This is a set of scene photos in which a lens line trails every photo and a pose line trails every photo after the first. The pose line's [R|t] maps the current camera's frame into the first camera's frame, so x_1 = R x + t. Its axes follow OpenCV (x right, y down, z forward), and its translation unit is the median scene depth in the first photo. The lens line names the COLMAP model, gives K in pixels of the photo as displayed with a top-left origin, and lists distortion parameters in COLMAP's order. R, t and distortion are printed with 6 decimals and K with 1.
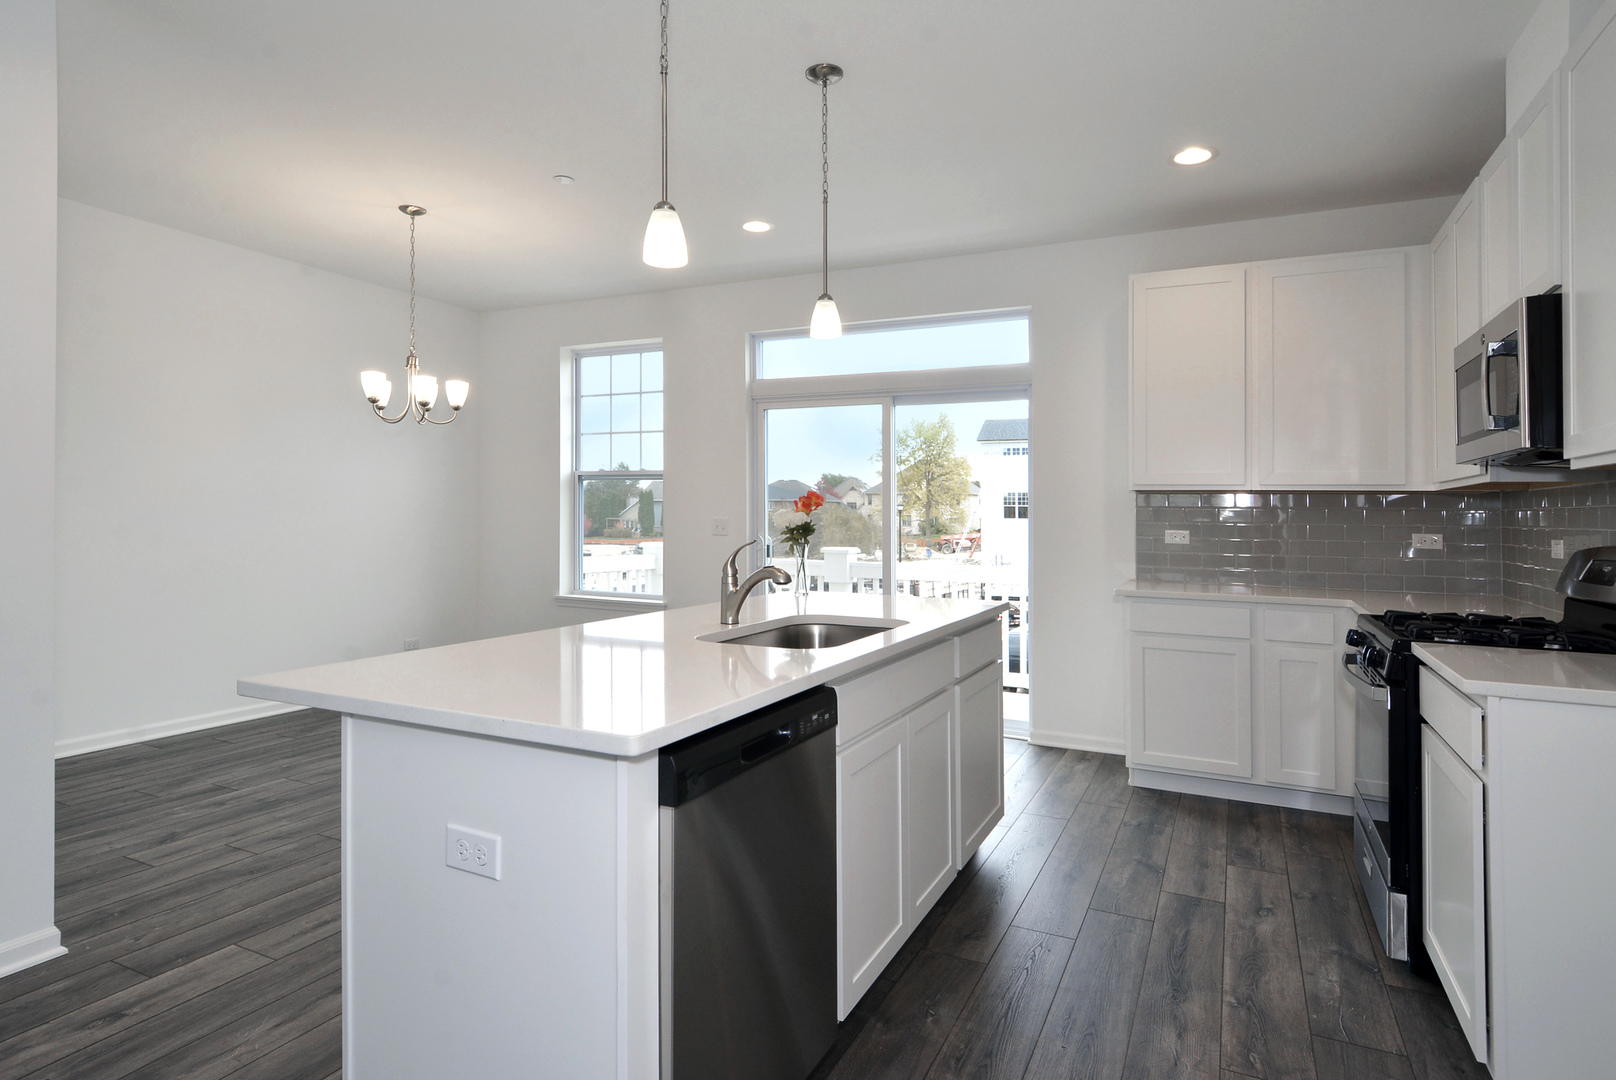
lens RADIAL K [[857.1, 0, 807.5], [0, 857.1, 513.4], [0, 0, 1]] dist [-0.001186, -0.000219]
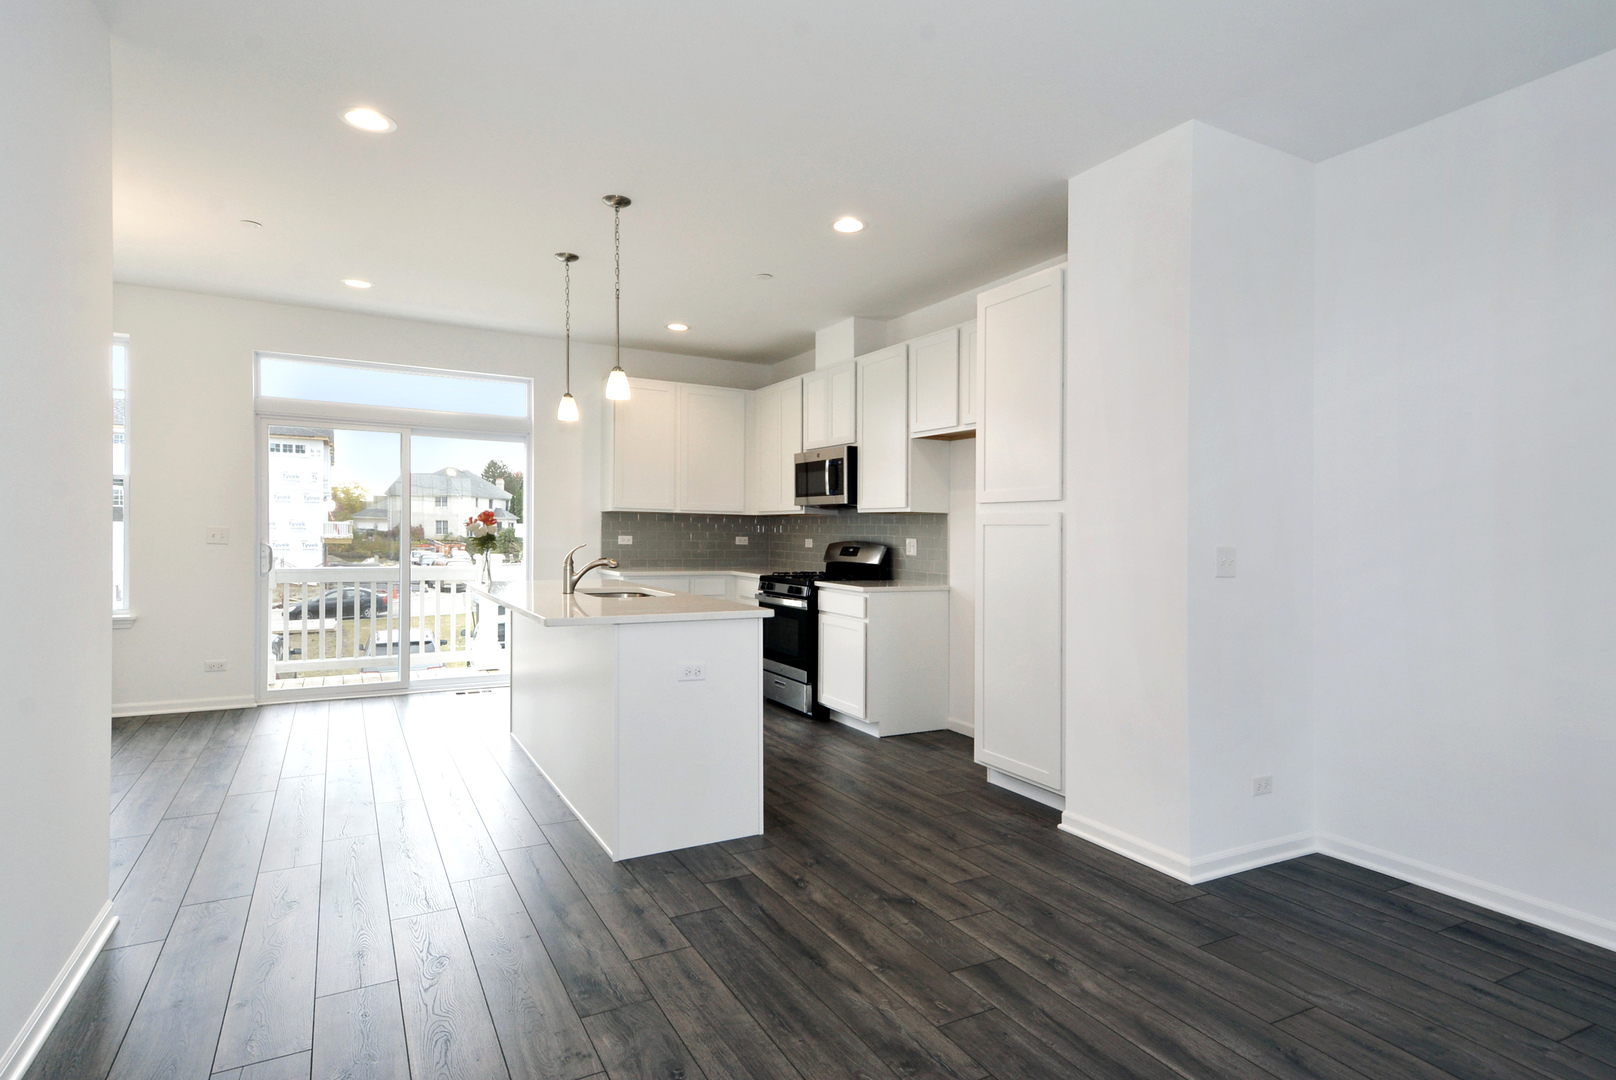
lens RADIAL K [[857.1, 0, 807.5], [0, 857.1, 513.4], [0, 0, 1]] dist [-0.001186, -0.000219]
pose [[0.570538, 0.014887, 0.821137, -1.053572], [-0.010986, 0.999885, -0.010495, -0.014156], [-0.821198, -0.003033, 0.570635, -0.303627]]
